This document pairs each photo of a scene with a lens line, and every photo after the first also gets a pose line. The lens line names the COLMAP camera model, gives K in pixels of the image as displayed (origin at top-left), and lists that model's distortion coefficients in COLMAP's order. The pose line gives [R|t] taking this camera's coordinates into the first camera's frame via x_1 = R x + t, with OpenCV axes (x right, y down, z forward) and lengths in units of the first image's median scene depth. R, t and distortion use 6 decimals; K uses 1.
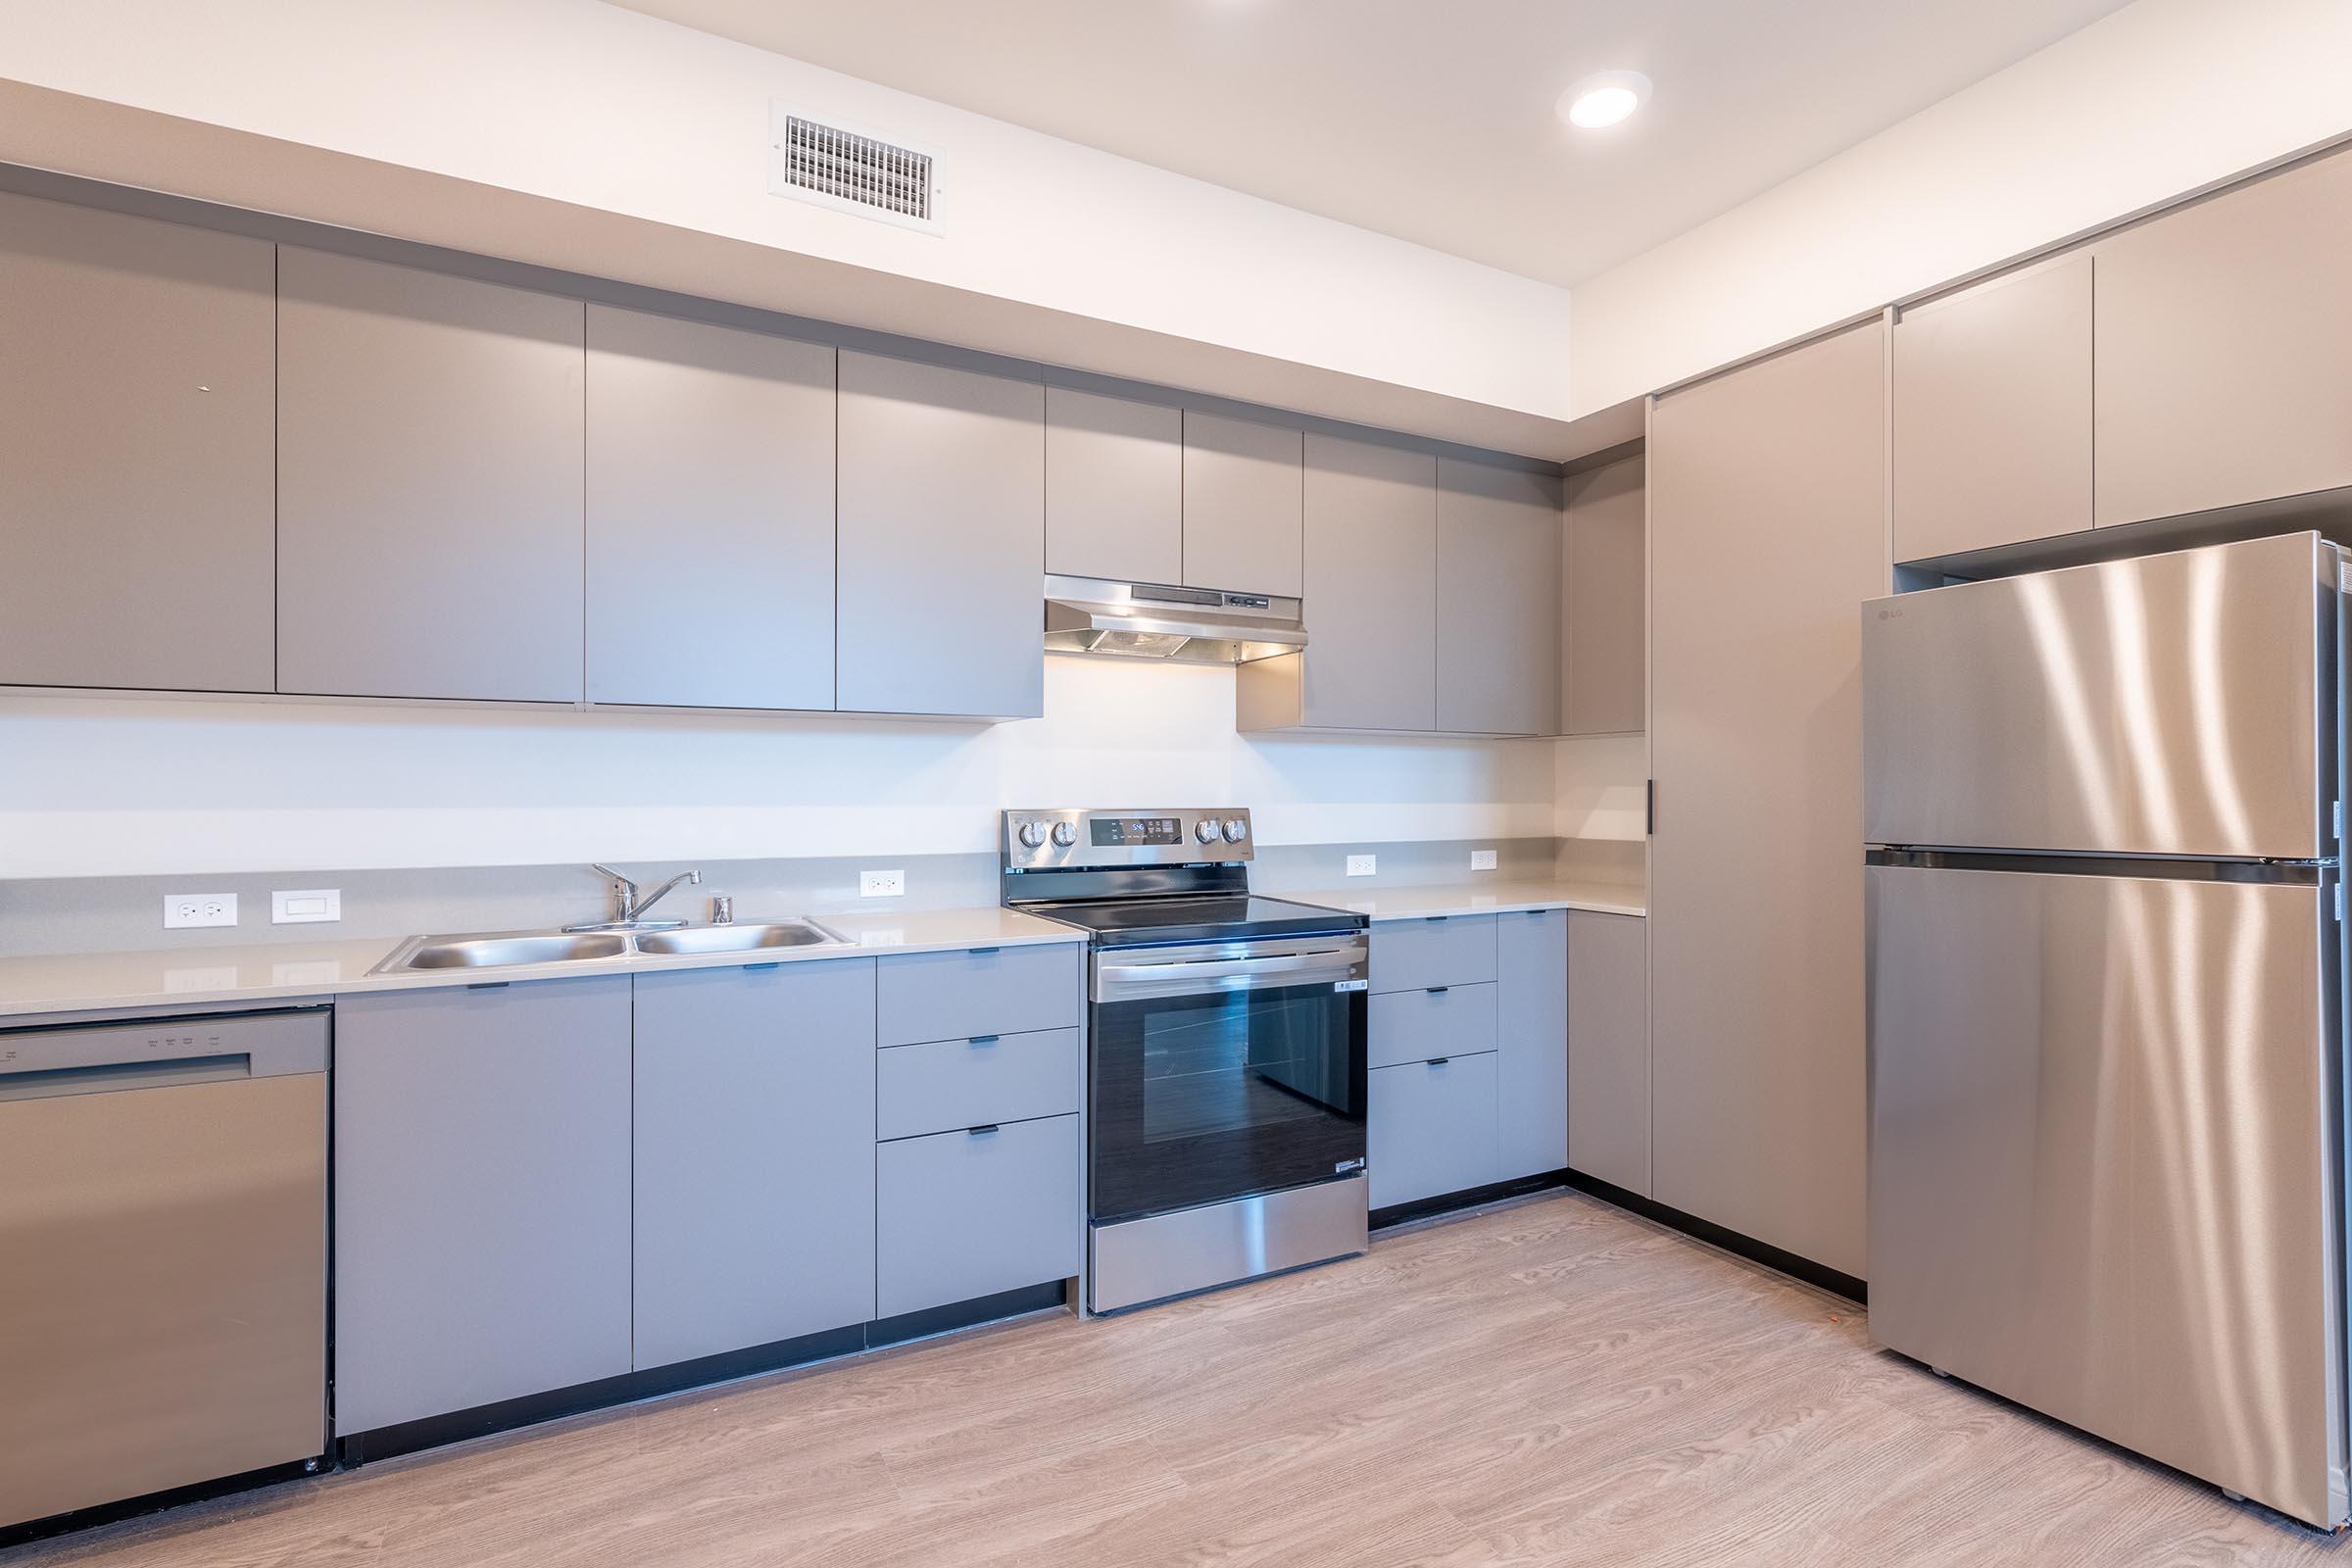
lens RADIAL K [[1093.0, 0, 1173.4], [0, 1093.0, 787.8], [0, 0, 1]] dist [0.000213, 0.000167]
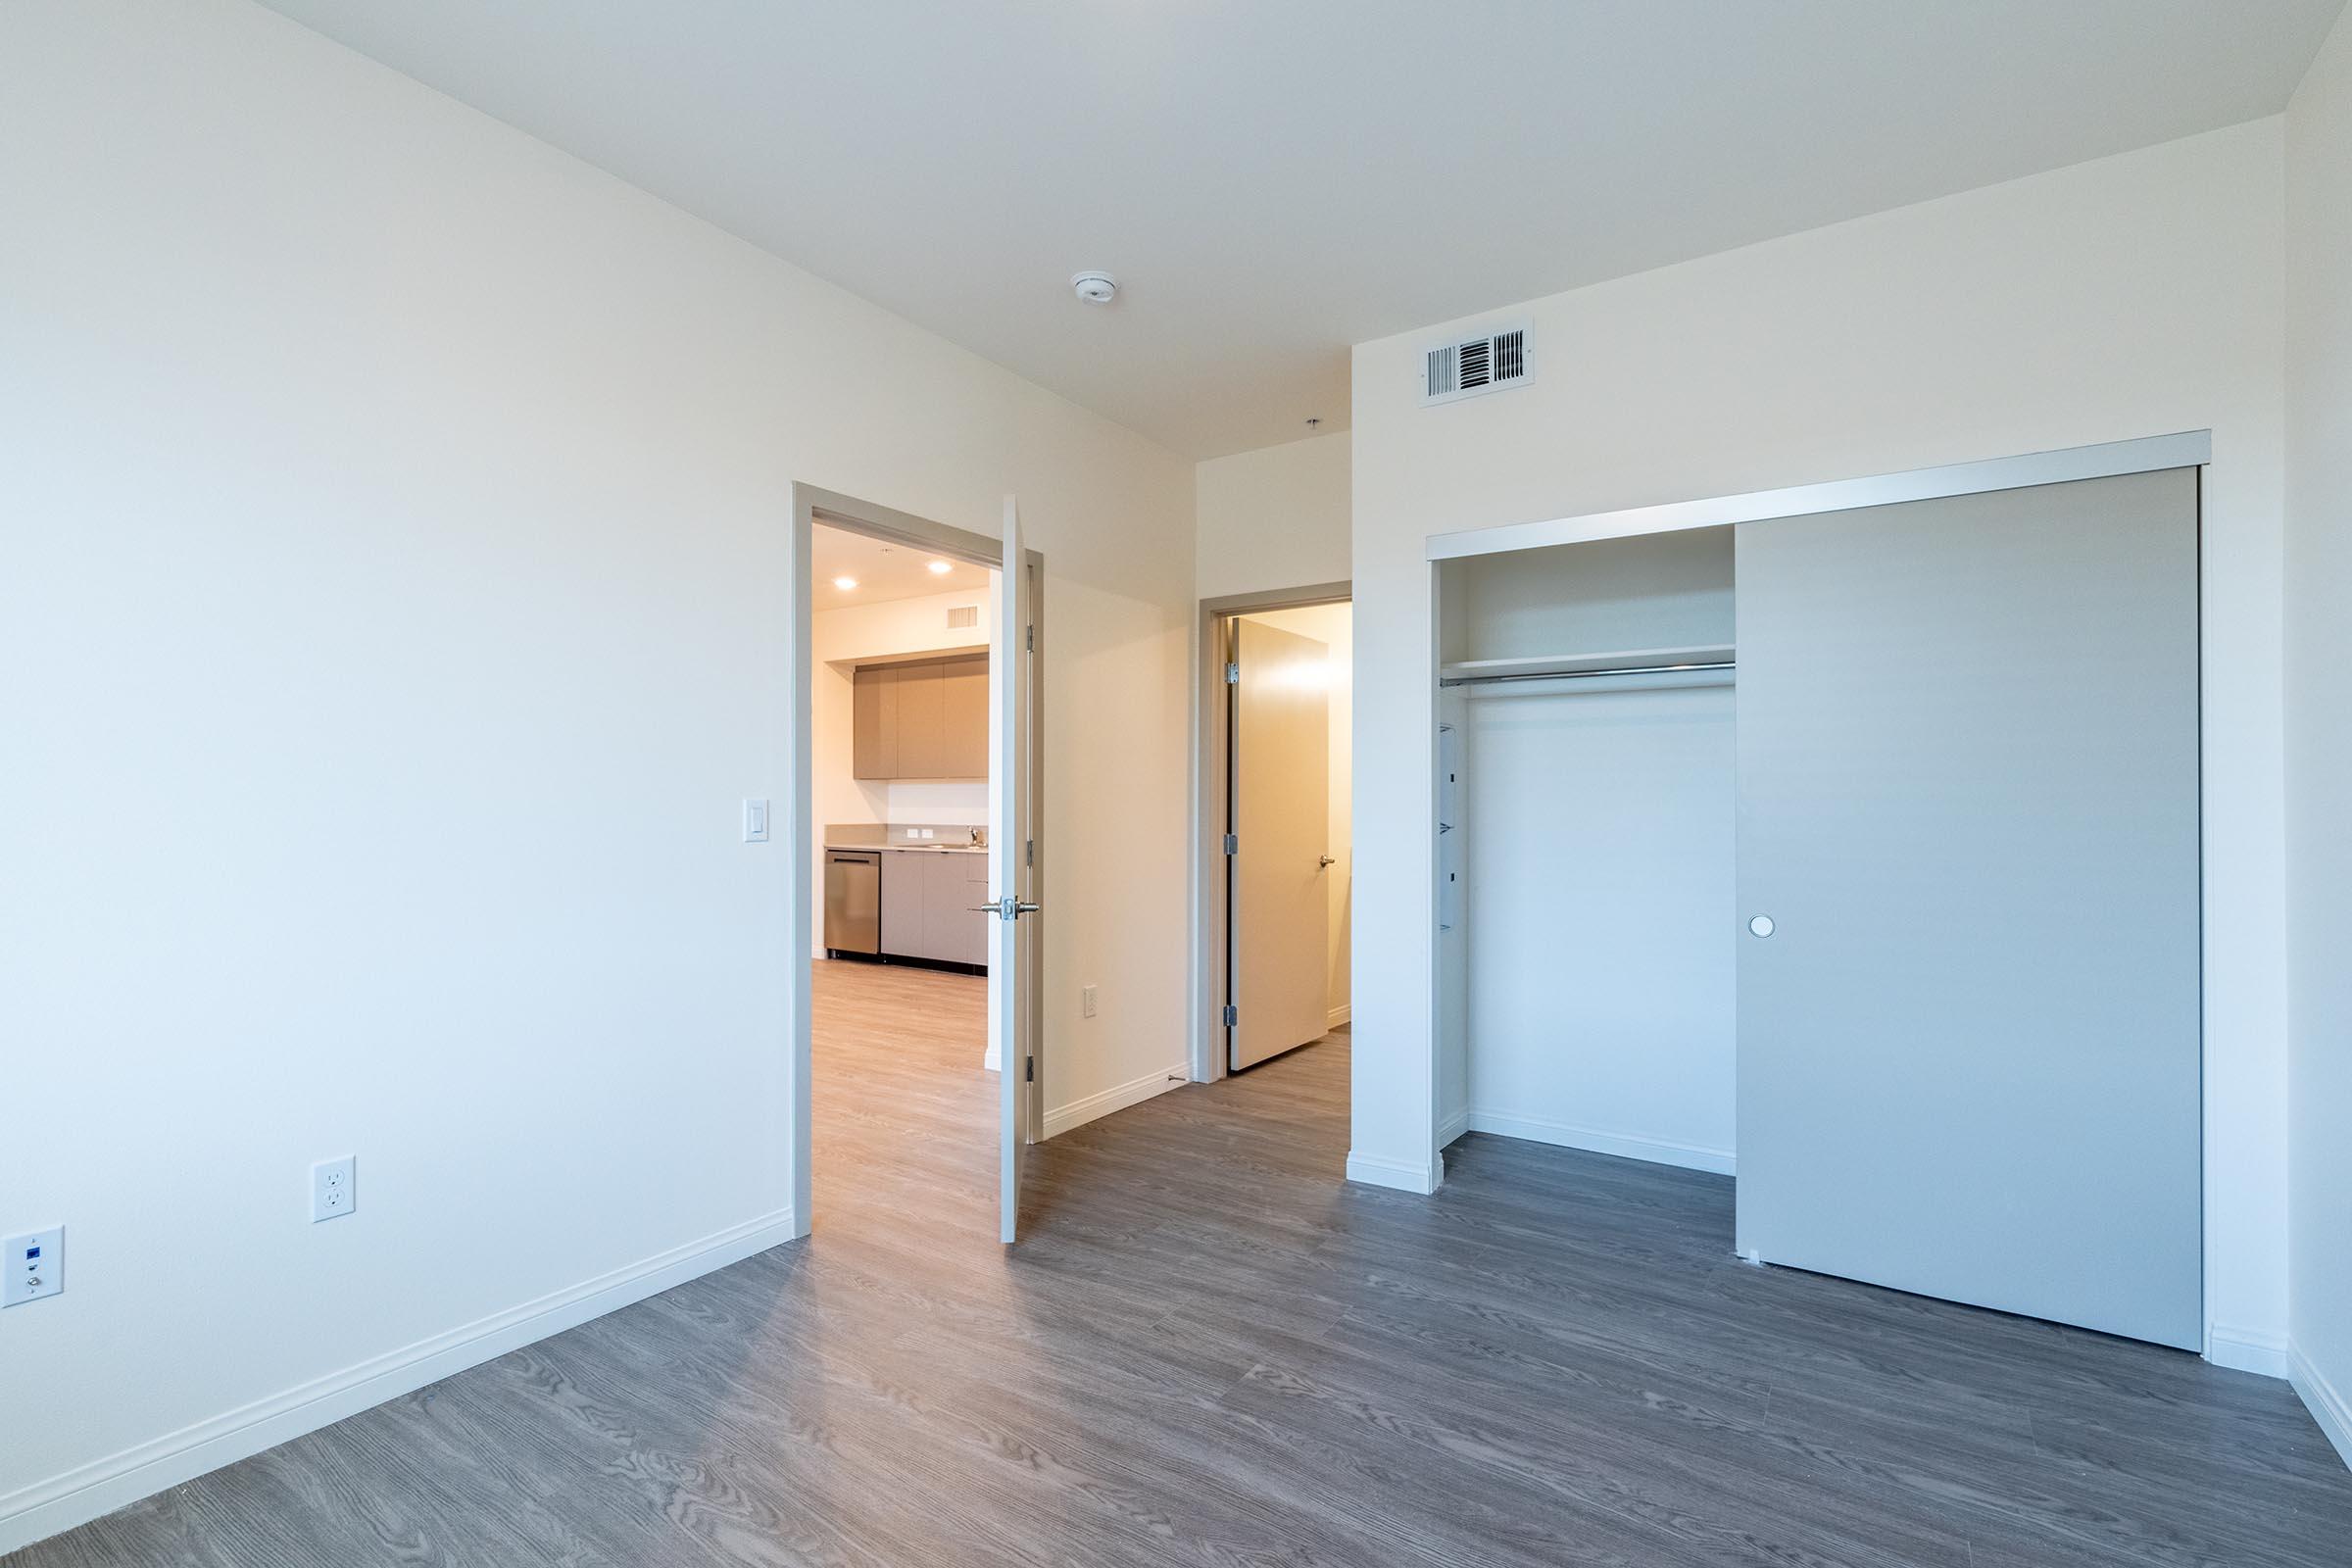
lens RADIAL K [[1057.9, 0, 1204.8], [0, 1057.9, 806.4], [0, 0, 1]] dist [0.001338, 0.000319]
pose [[0.477105, 0.001468, -0.878845, 2.656240], [0.007799, 0.999952, 0.005905, 0.002071], [0.878812, -0.009672, 0.477070, 0.108848]]
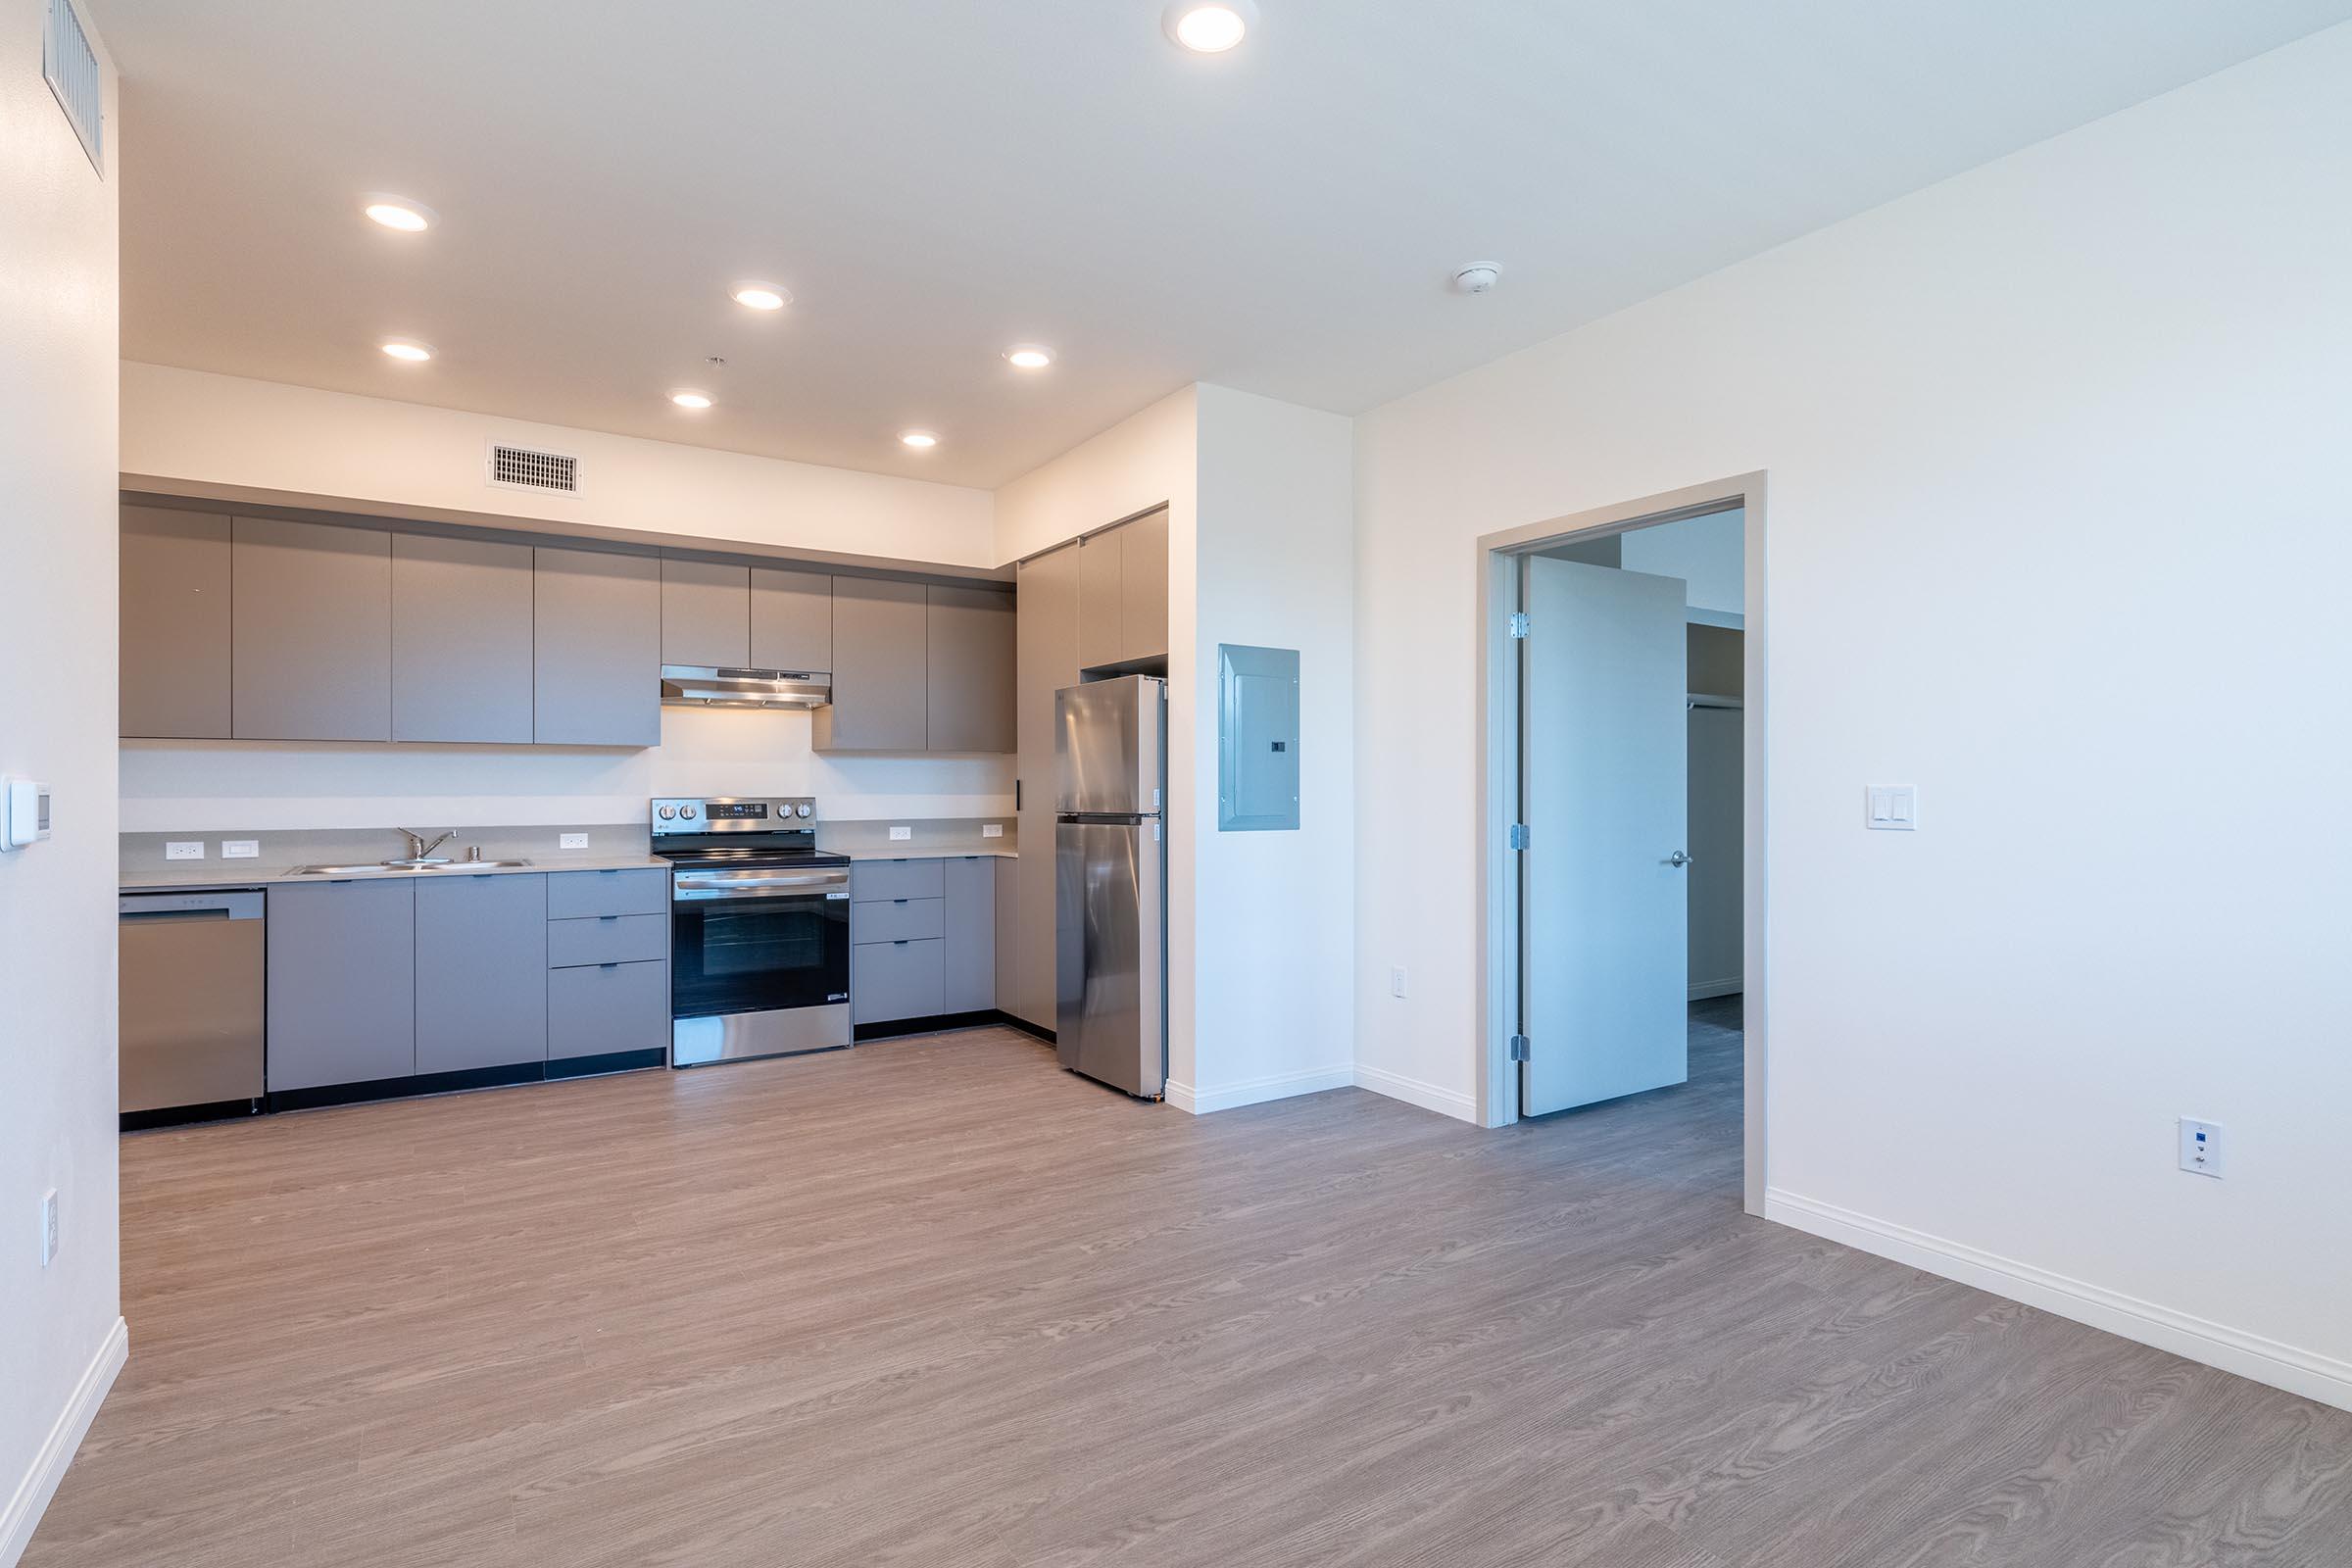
lens RADIAL K [[1170.1, 0, 1138.4], [0, 1170.1, 788.1], [0, 0, 1]] dist [-0.000475, 0.000214]
pose [[0.998859, -0.002821, 0.047663, 0.619991], [0.002722, 0.999994, 0.002128, 0.002723], [-0.047669, -0.001996, 0.998861, -1.026499]]
